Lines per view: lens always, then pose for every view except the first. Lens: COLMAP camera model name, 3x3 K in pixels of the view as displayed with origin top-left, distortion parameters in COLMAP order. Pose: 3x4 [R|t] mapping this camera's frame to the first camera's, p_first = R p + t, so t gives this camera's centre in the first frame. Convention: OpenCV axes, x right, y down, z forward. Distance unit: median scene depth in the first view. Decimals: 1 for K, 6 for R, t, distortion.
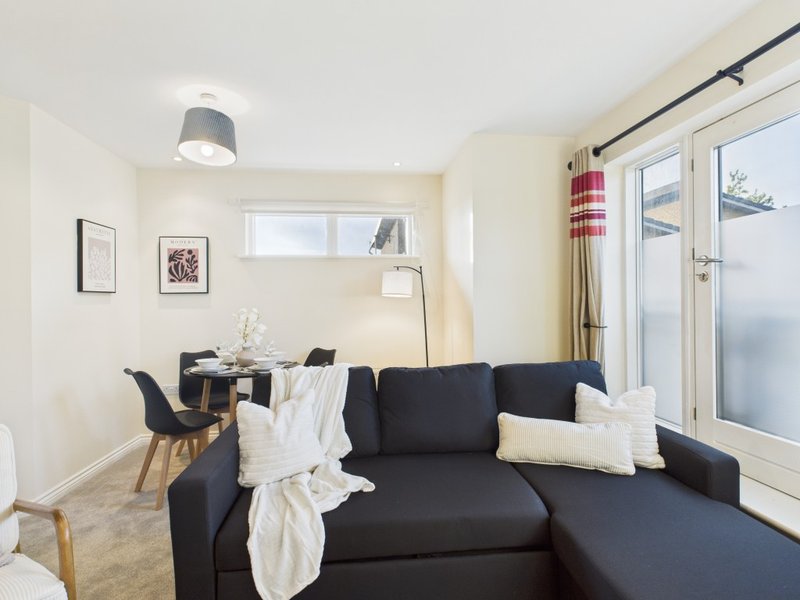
lens RADIAL K [[425.2, 0, 400.0], [0, 425.2, 300.0], [0, 0, 1]] dist [-0.000967, 0.000215]
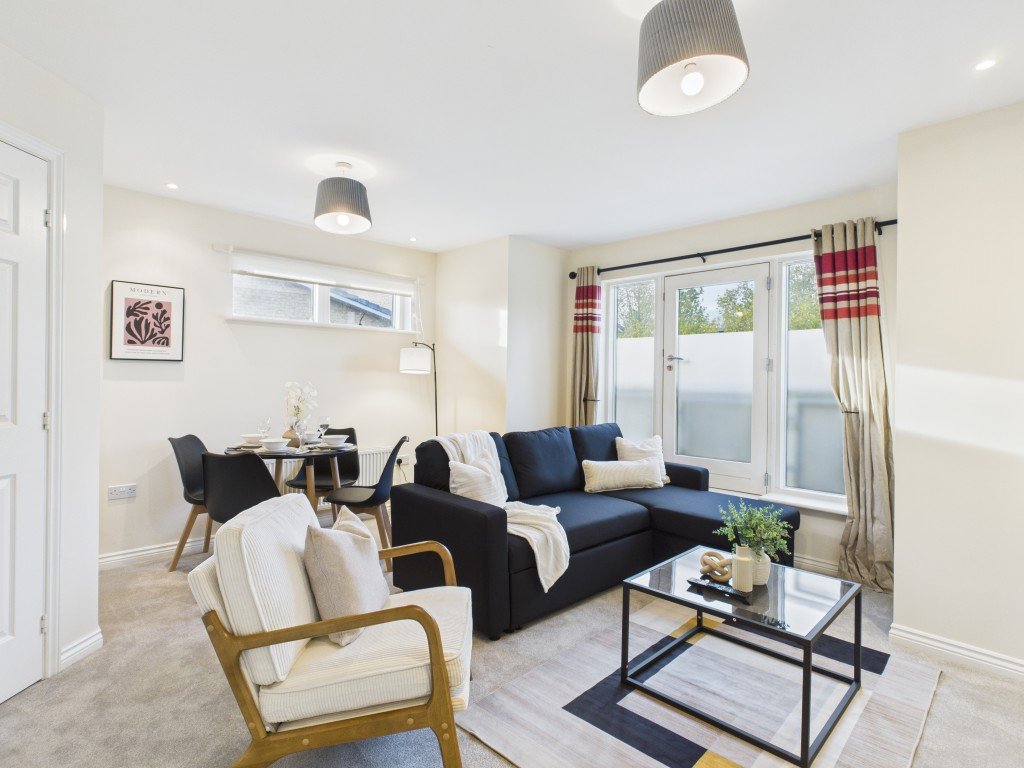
lens RADIAL K [[544.2, 0, 512.0], [0, 544.2, 384.0], [0, 0, 1]] dist [-0.000967, 0.000215]
pose [[0.784781, 0.015064, 0.619590, -0.749943], [-0.024121, 0.999690, 0.006246, 0.005938], [-0.619304, -0.019847, 0.784901, -0.182287]]
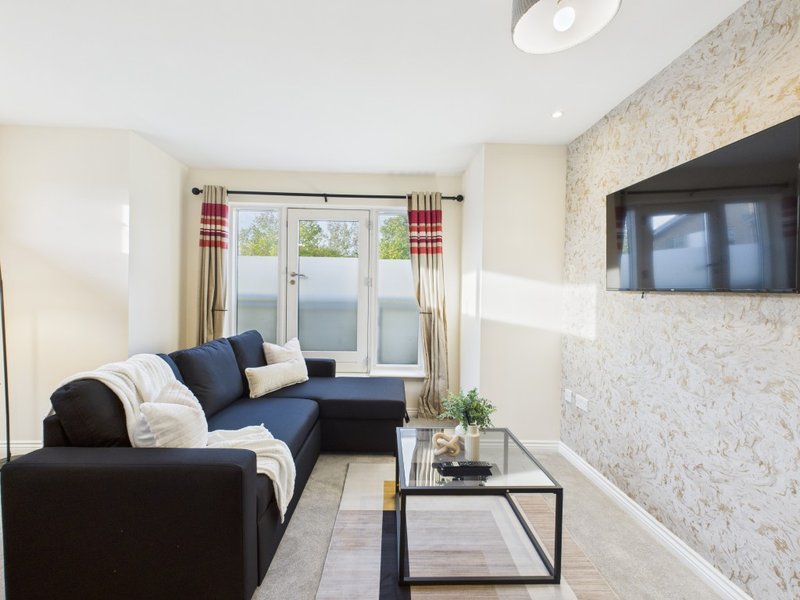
lens RADIAL K [[350.9, 0, 402.5], [0, 350.9, 300.7], [0, 0, 1]] dist [0.001670, 0.000339]
pose [[0.055219, -0.001895, 0.998472, -0.663538], [-0.020547, 0.999784, 0.003034, 0.012037], [-0.998263, -0.020683, 0.055168, 0.281265]]
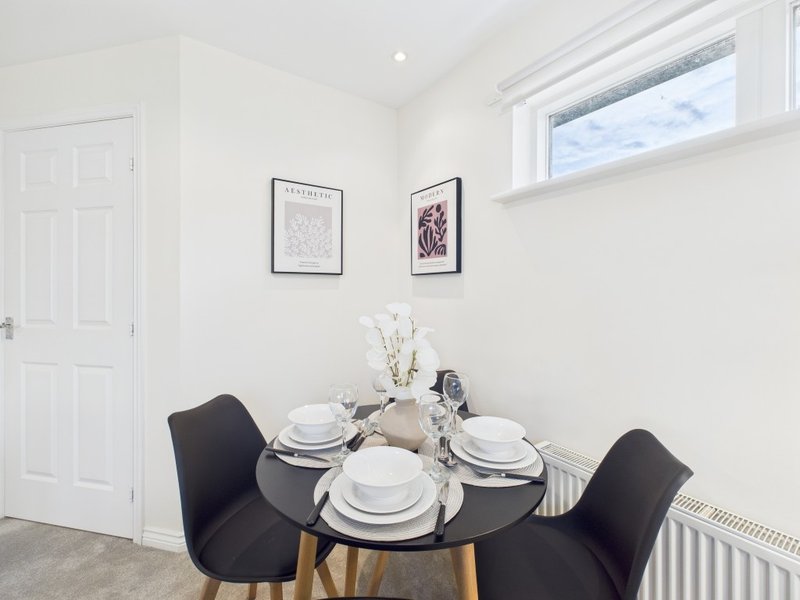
lens RADIAL K [[350.9, 0, 402.5], [0, 350.9, 300.7], [0, 0, 1]] dist [0.001670, 0.000339]
pose [[0.484127, 0.033058, -0.874373, -0.072153], [-0.001224, 0.999311, 0.037103, 0.007258], [0.874997, -0.016892, 0.483834, 0.874368]]
